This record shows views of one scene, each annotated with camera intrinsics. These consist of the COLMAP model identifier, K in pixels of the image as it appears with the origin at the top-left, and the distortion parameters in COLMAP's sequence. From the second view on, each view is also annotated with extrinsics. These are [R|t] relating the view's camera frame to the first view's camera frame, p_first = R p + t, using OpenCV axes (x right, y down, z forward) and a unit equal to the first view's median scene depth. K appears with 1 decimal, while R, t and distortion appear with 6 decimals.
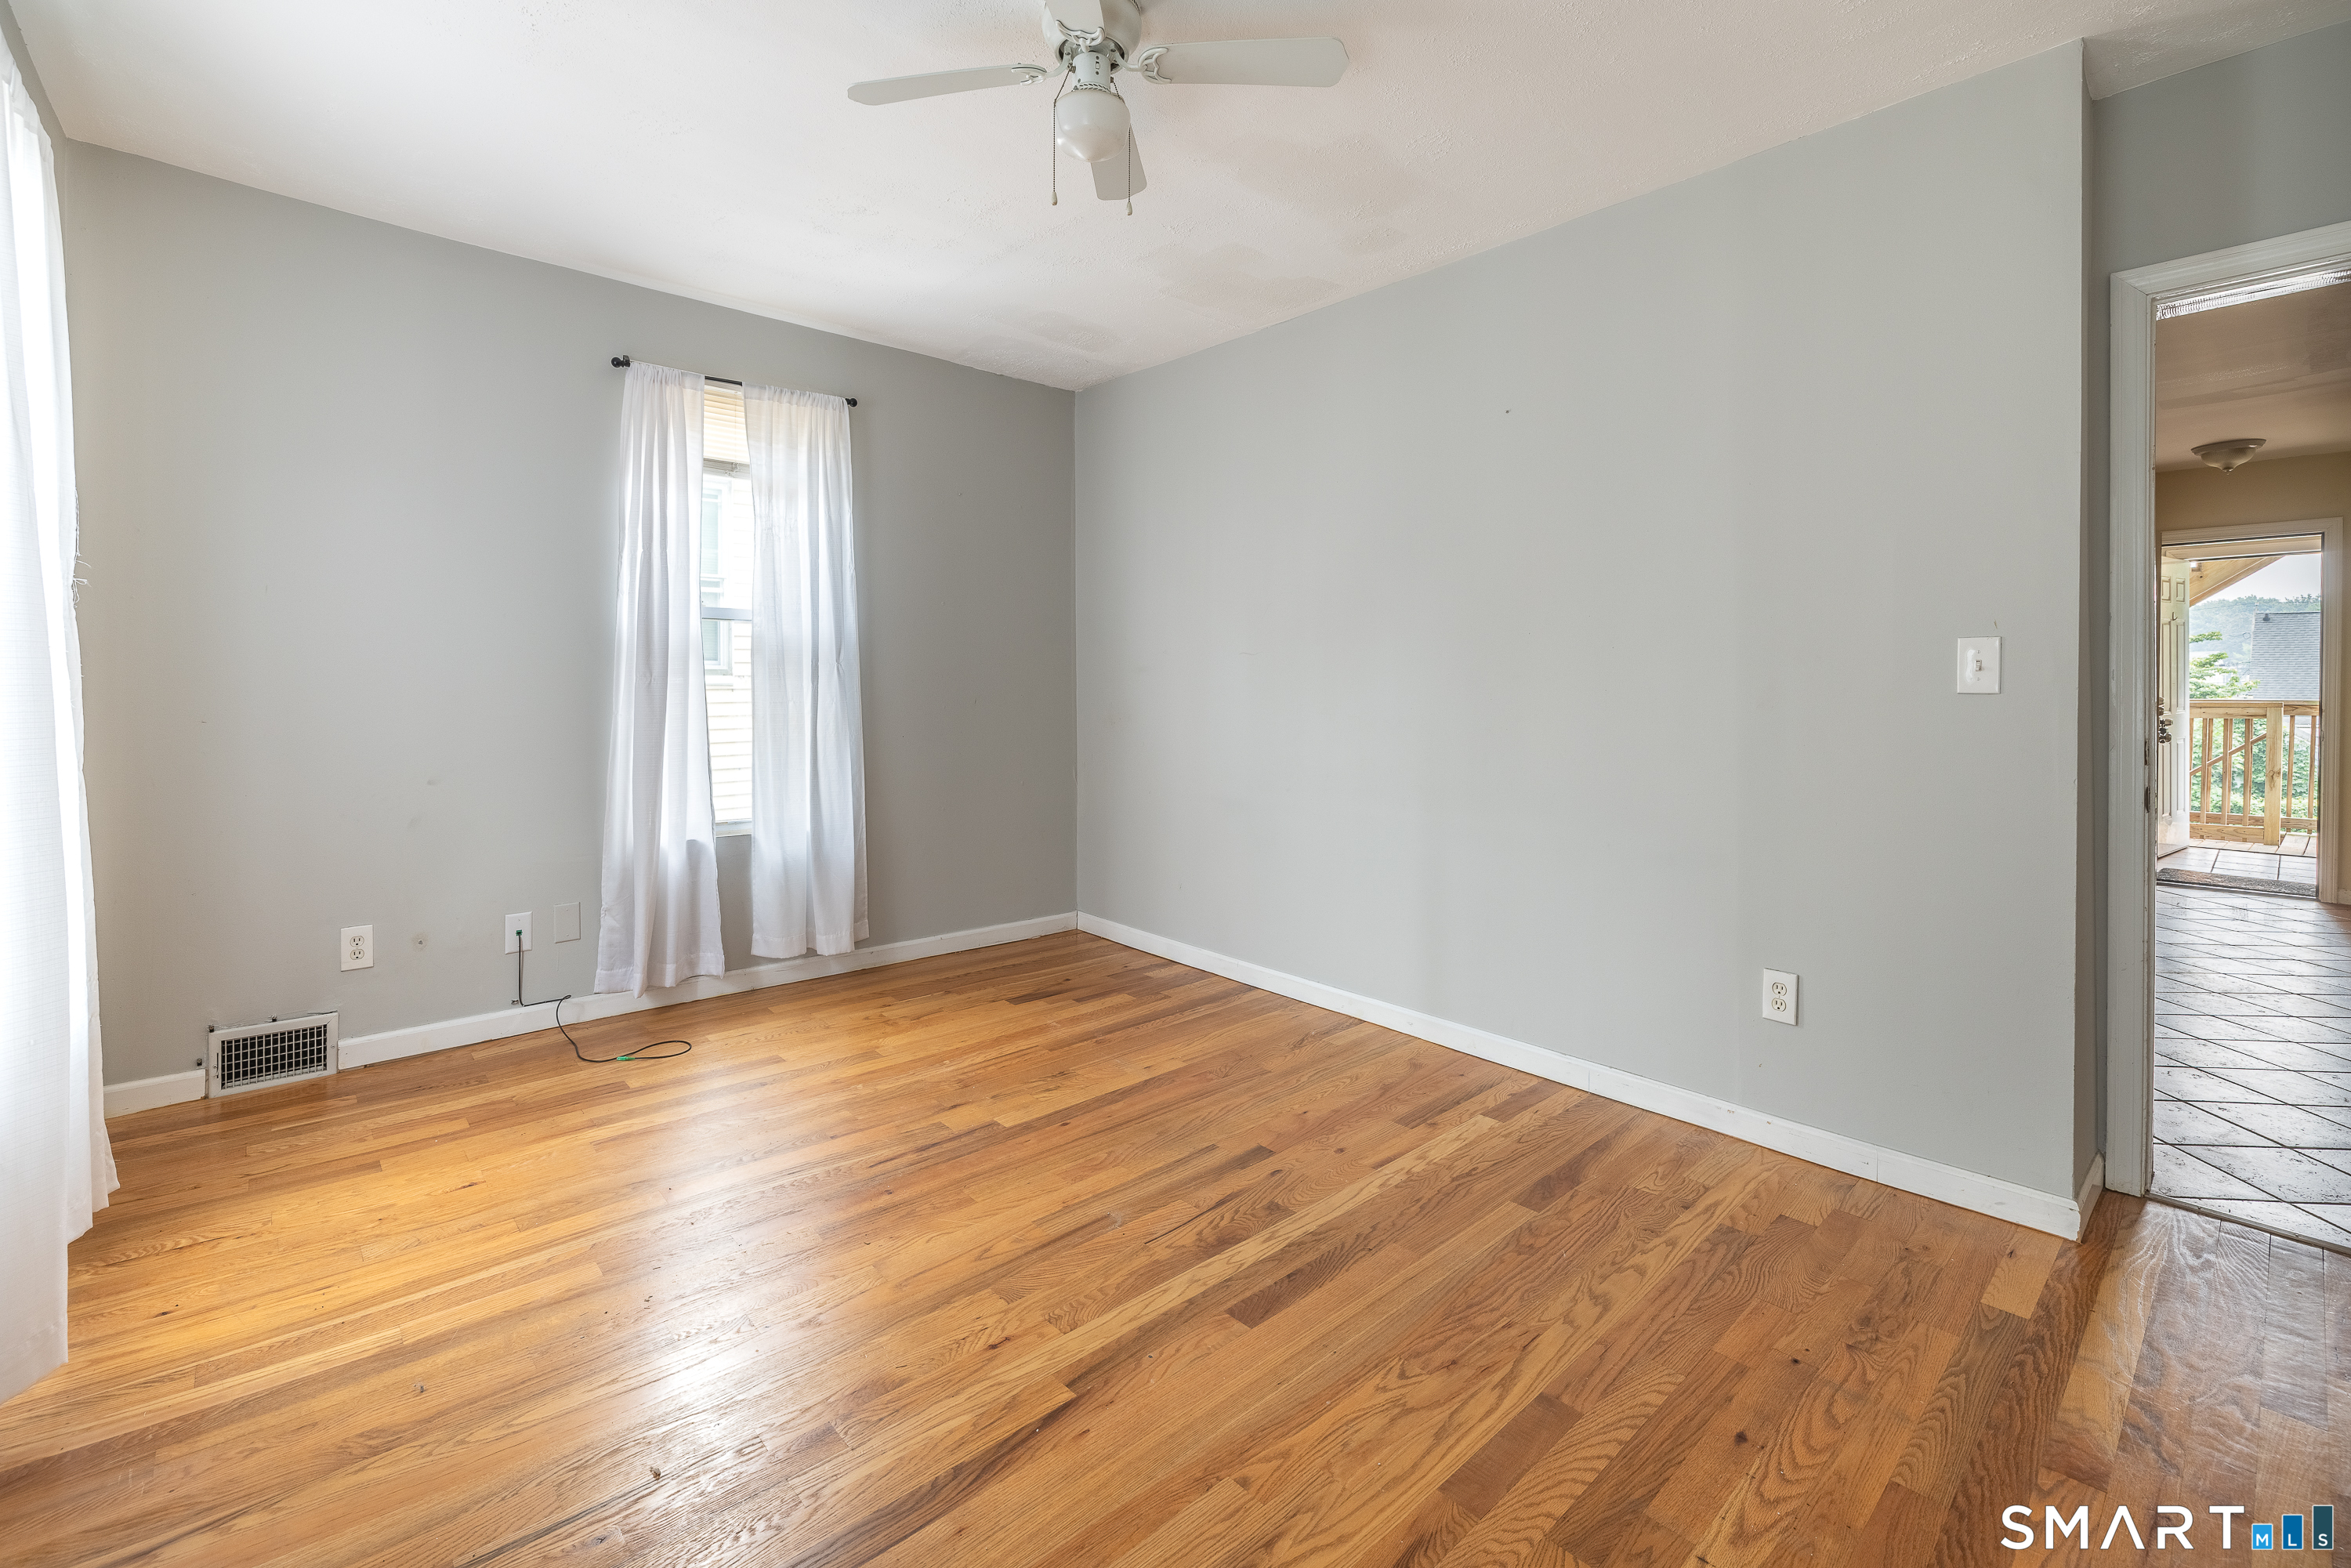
lens RADIAL K [[994.7, 0, 1138.7], [0, 994.7, 666.4], [0, 0, 1]] dist [0.001176, 0.000141]
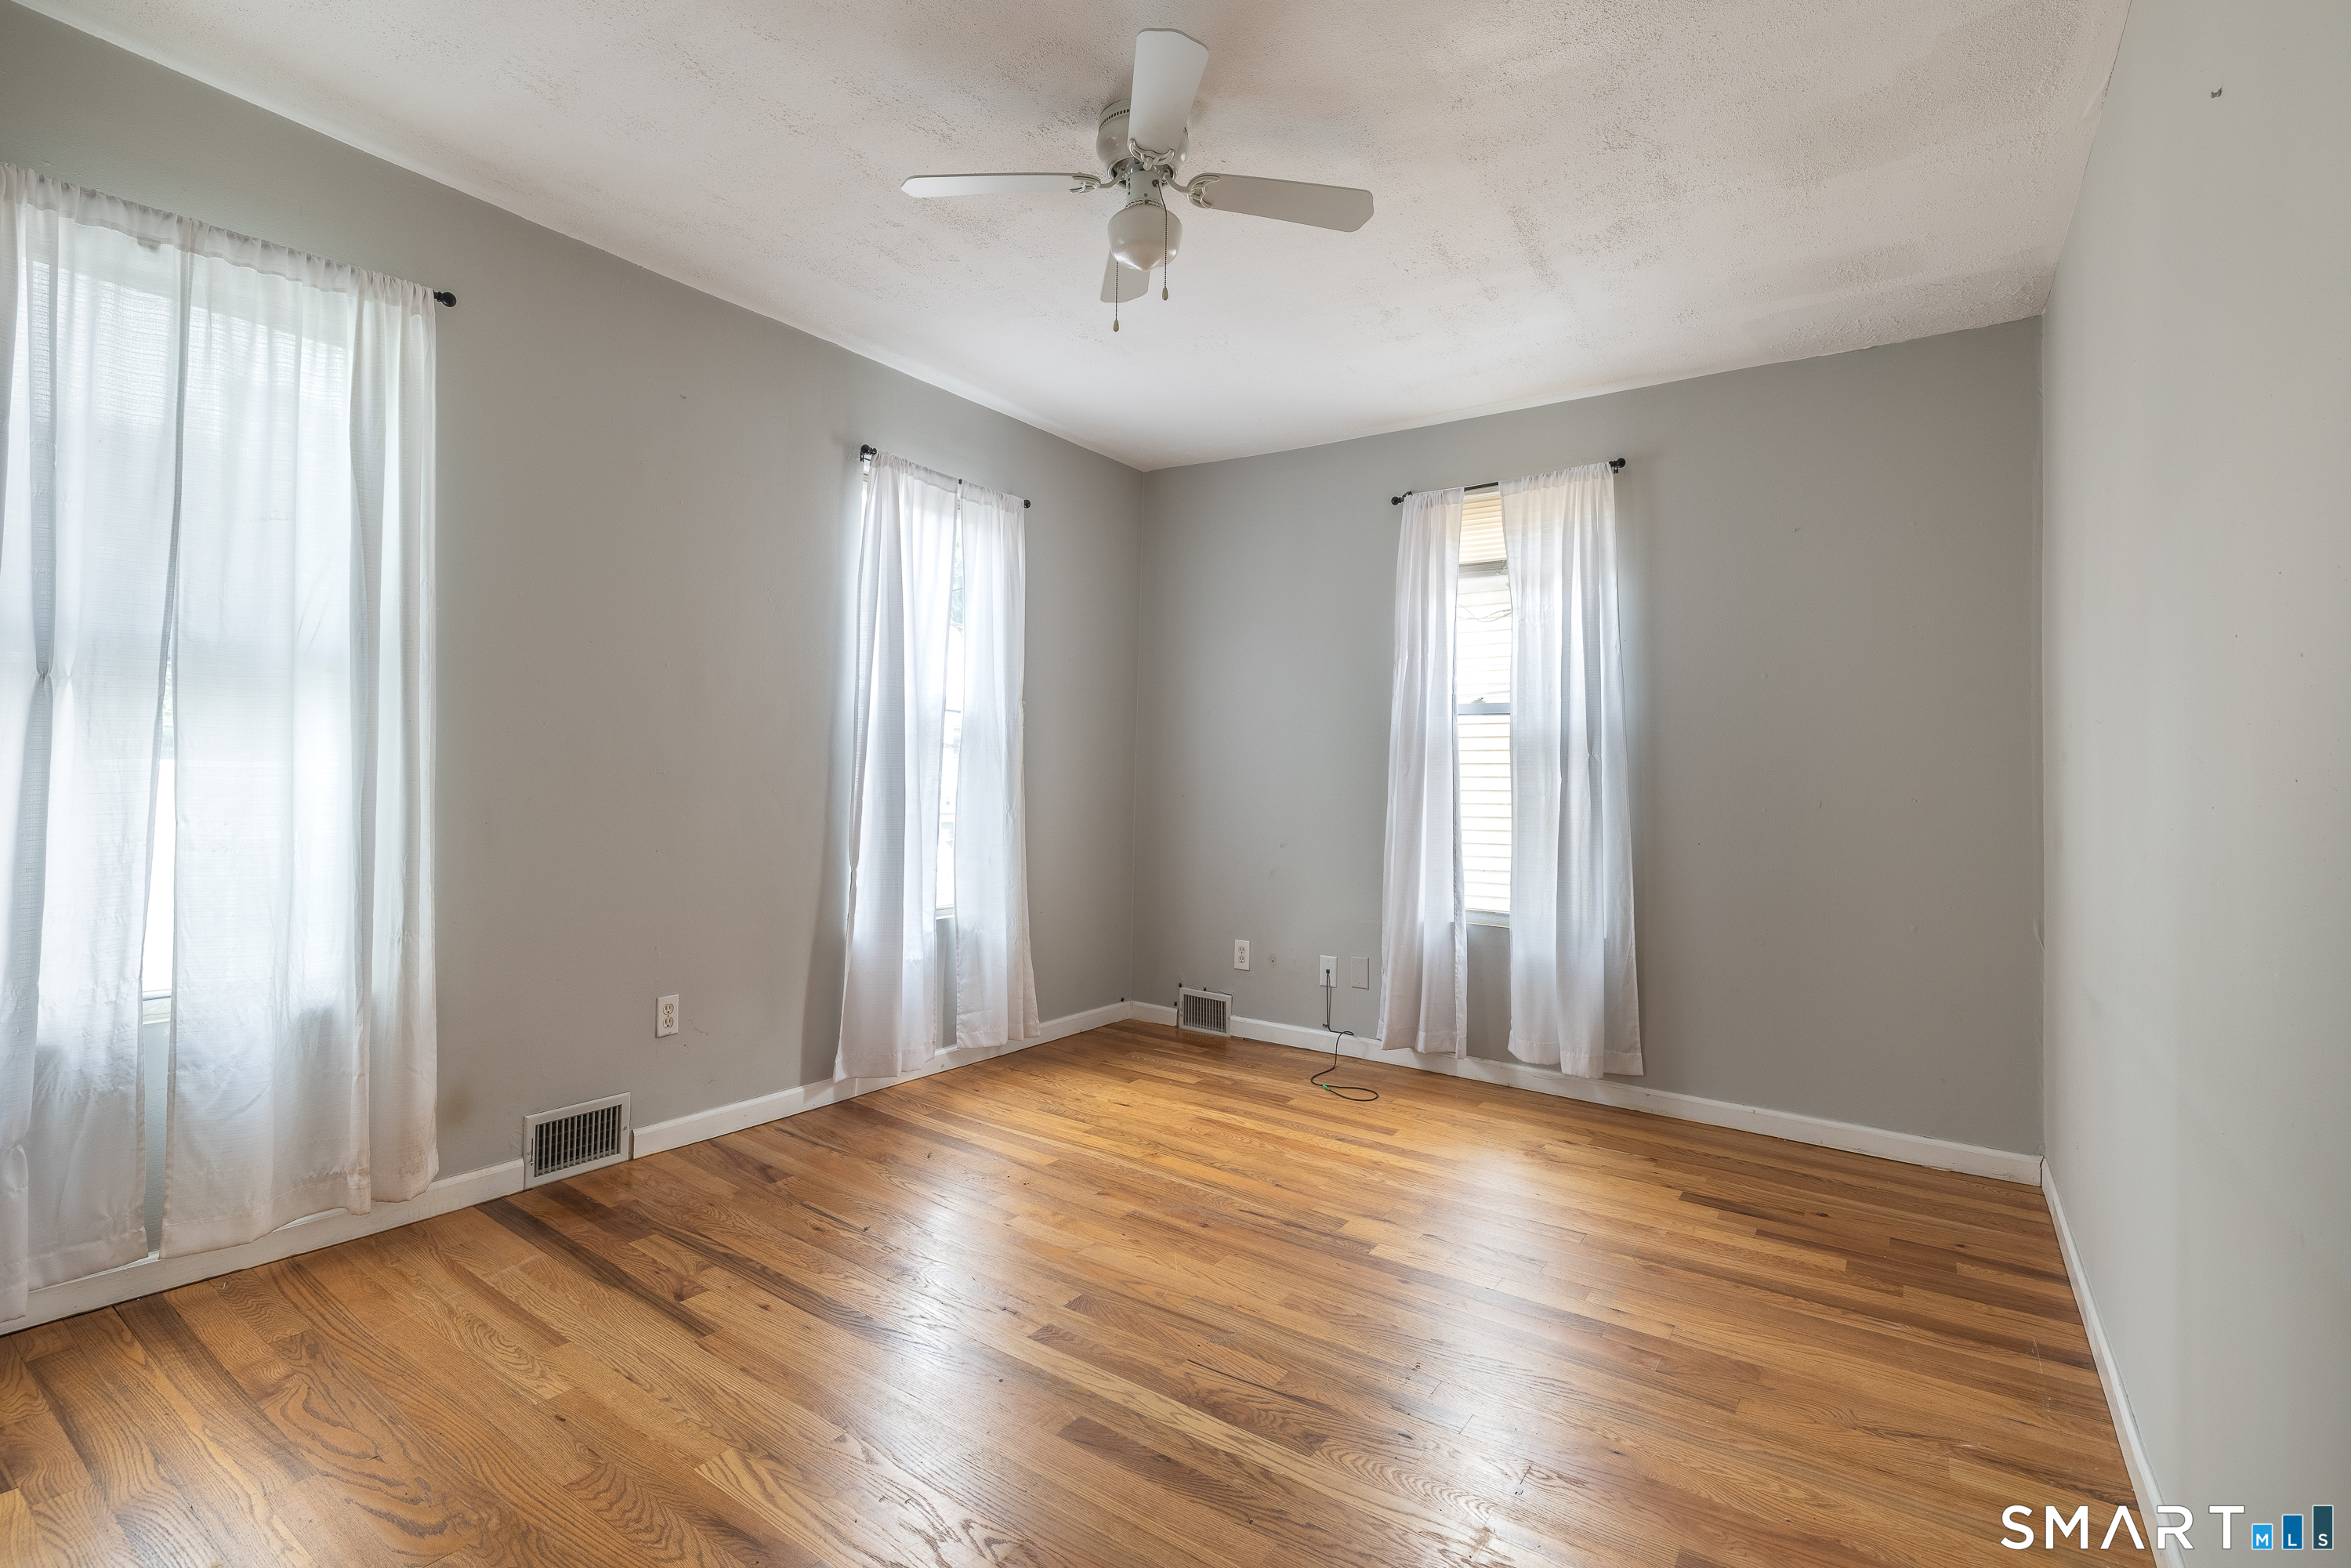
lens RADIAL K [[1047.7, 0, 1169.8], [0, 1047.7, 718.3], [0, 0, 1]] dist [-0.000400, -0.000052]
pose [[0.256914, -0.052880, -0.964987, 0.618007], [-0.001268, 0.998483, -0.055054, 0.020013], [0.966434, 0.015368, 0.256457, 0.453123]]
